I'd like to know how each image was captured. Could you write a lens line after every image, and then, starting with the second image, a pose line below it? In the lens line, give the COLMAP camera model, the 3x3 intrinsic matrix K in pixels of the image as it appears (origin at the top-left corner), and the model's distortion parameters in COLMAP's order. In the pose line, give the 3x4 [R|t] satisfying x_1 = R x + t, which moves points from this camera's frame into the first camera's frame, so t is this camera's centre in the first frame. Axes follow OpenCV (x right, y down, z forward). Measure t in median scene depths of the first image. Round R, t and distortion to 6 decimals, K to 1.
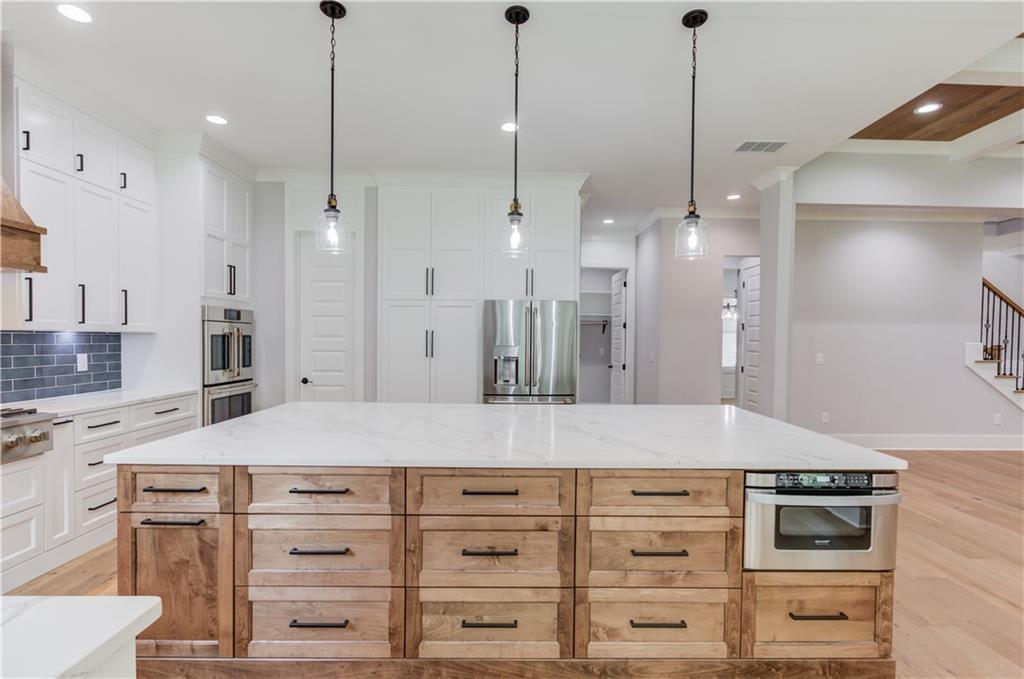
lens RADIAL K [[494.0, 0, 511.5], [0, 494.0, 349.4], [0, 0, 1]] dist [0.002694, -0.000032]
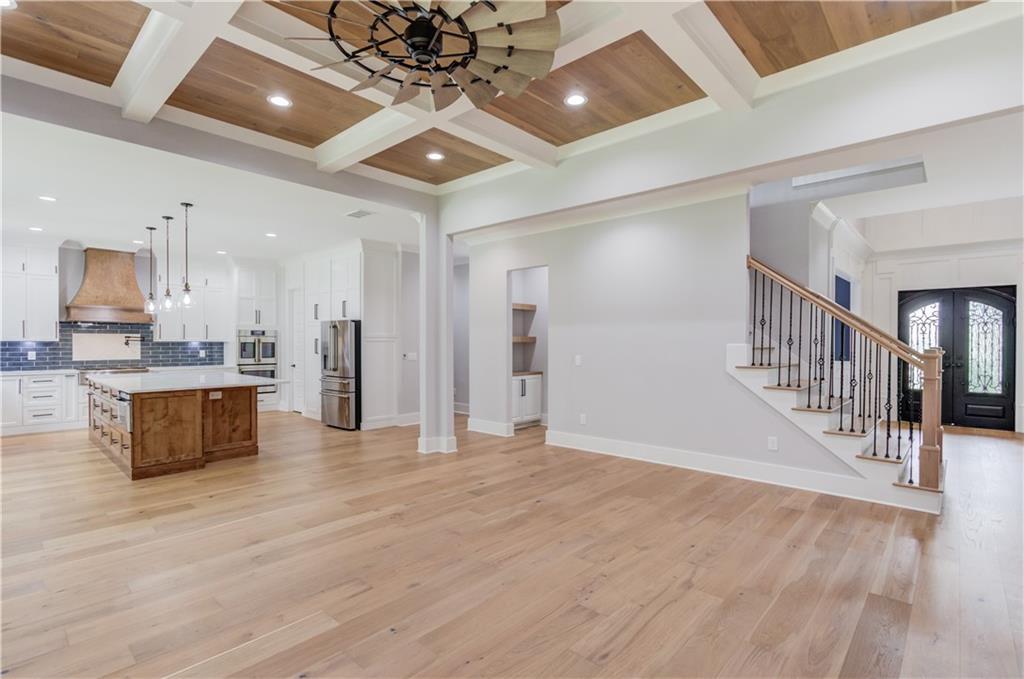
lens RADIAL K [[494.0, 0, 511.5], [0, 494.0, 349.4], [0, 0, 1]] dist [0.002694, -0.000032]
pose [[0.717189, 0.000407, -0.696878, 1.650155], [-0.011921, 0.999861, -0.011685, 0.012223], [0.696776, 0.016688, 0.717094, 0.223508]]
